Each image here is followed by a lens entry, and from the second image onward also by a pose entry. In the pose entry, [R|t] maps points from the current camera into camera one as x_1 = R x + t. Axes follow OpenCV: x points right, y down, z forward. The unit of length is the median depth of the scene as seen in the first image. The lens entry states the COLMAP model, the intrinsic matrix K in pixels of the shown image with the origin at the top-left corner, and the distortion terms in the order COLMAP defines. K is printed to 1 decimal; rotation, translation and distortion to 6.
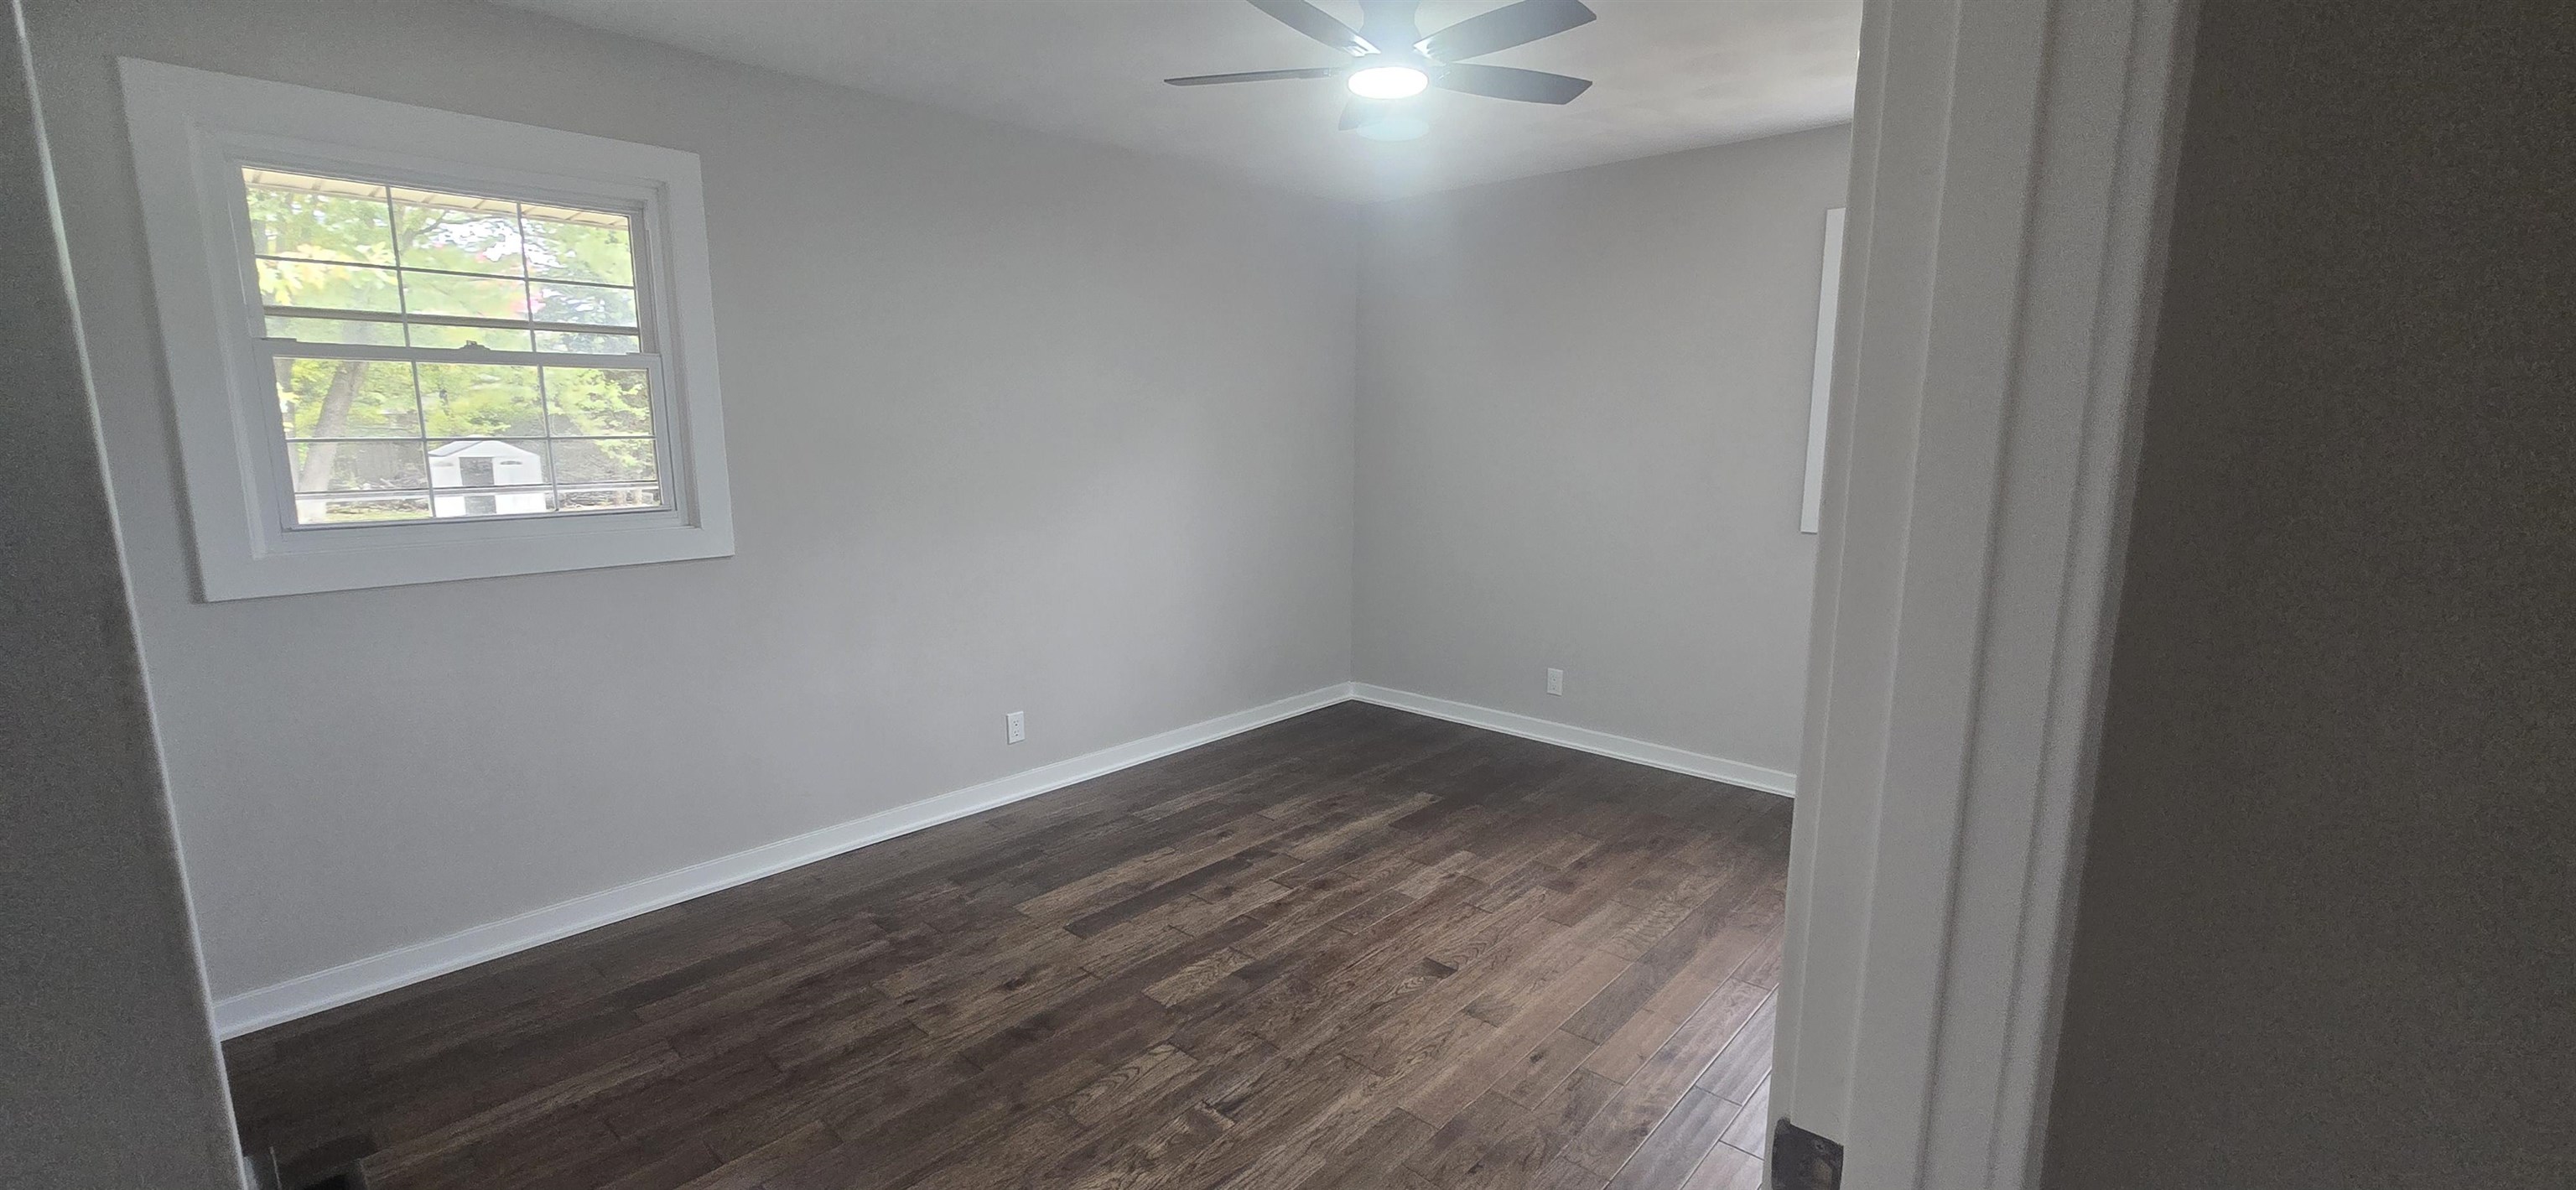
lens RADIAL K [[1048.8, 0, 1295.7], [0, 1048.8, 605.7], [0, 0, 1]] dist [-0.002320, -0.000385]
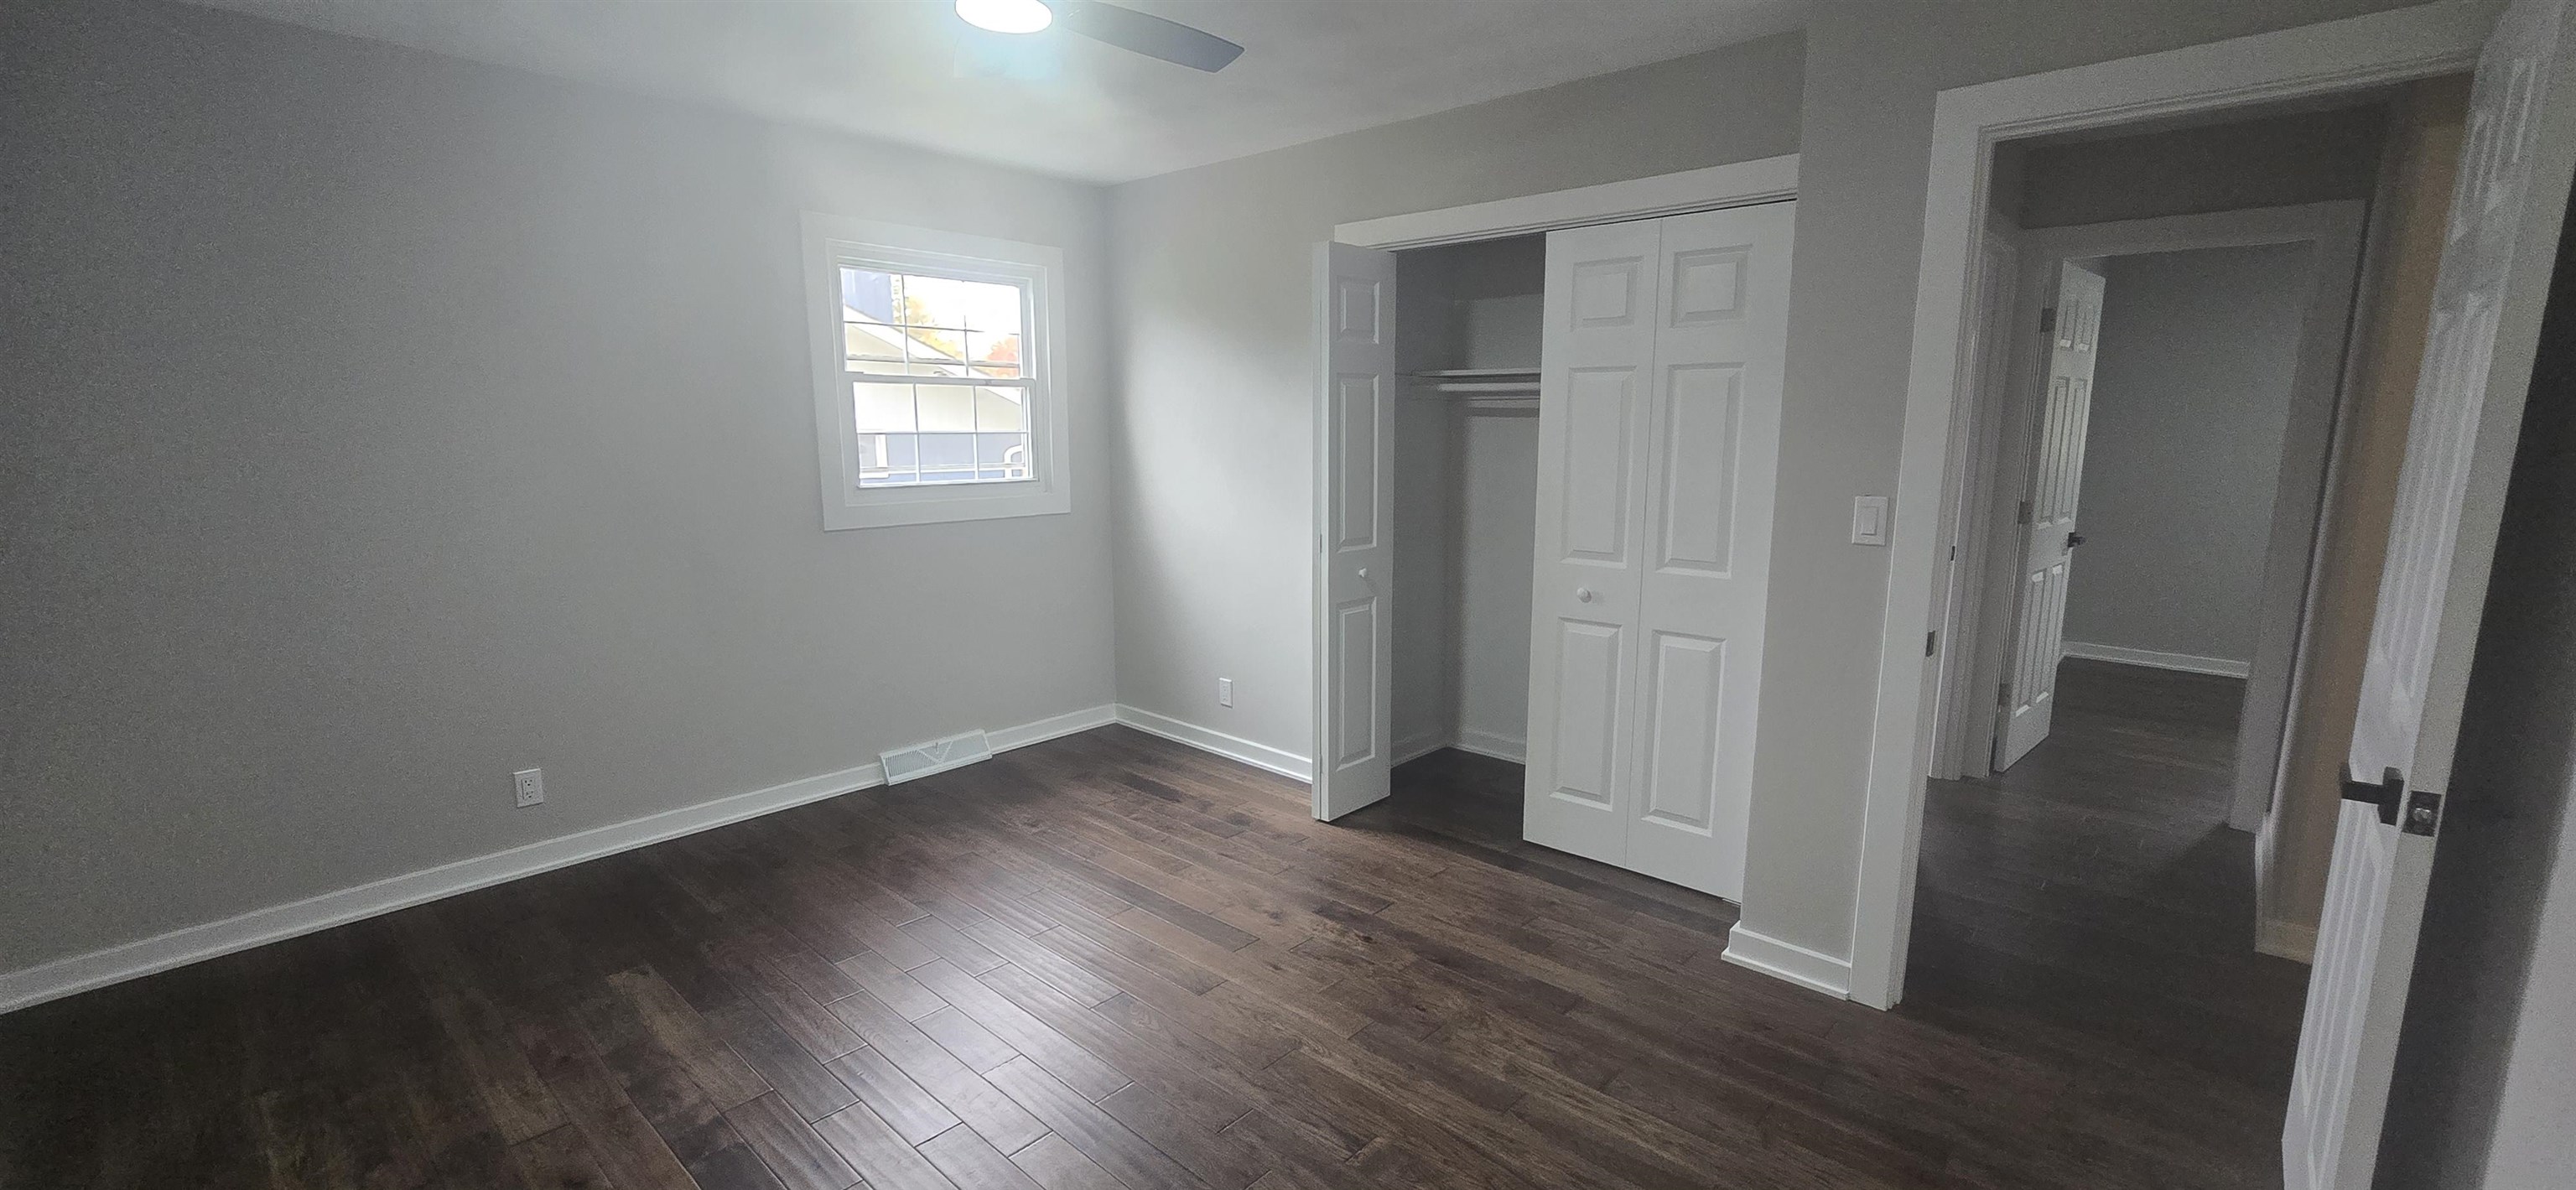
lens RADIAL K [[1048.8, 0, 1295.7], [0, 1048.8, 605.7], [0, 0, 1]] dist [-0.002320, -0.000385]
pose [[0.002843, -0.174570, 0.984641, -0.686434], [0.172330, 0.969999, 0.171477, -0.126550], [-0.985035, 0.169196, 0.032841, 0.699821]]
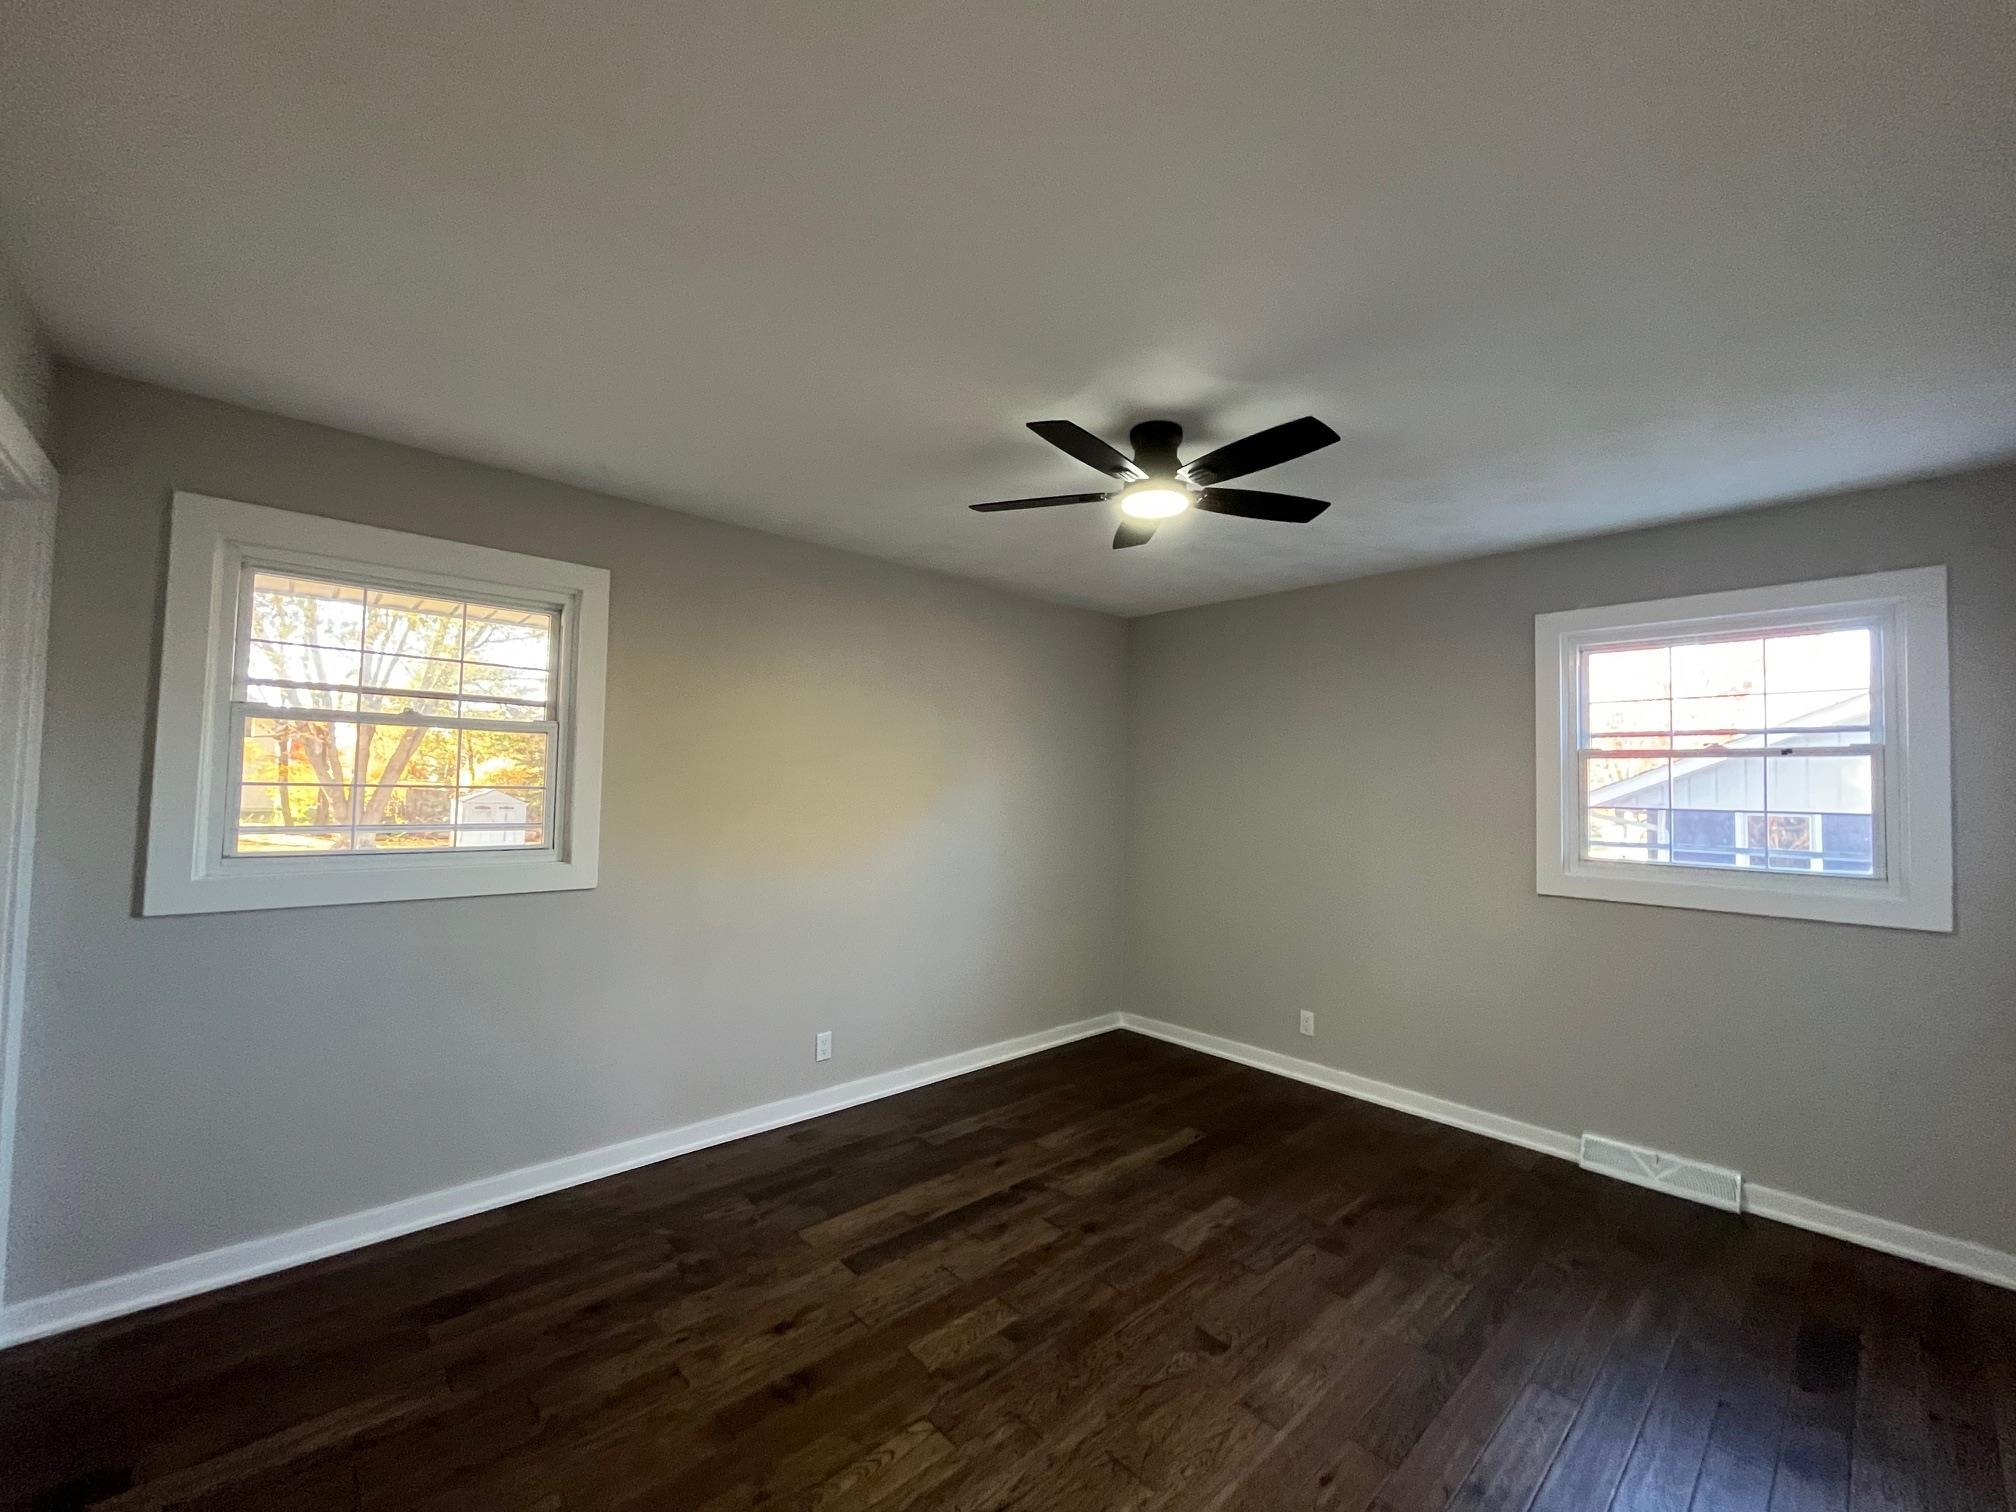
lens RADIAL K [[811.4, 0, 1012.5], [0, 811.4, 740.6], [0, 0, 1]] dist [0.000781, -0.000094]
pose [[0.996456, 0.014506, -0.082857, 0.007169], [-0.033249, 0.972726, -0.229562, -0.015822], [0.077267, 0.231503, 0.969761, 0.117753]]
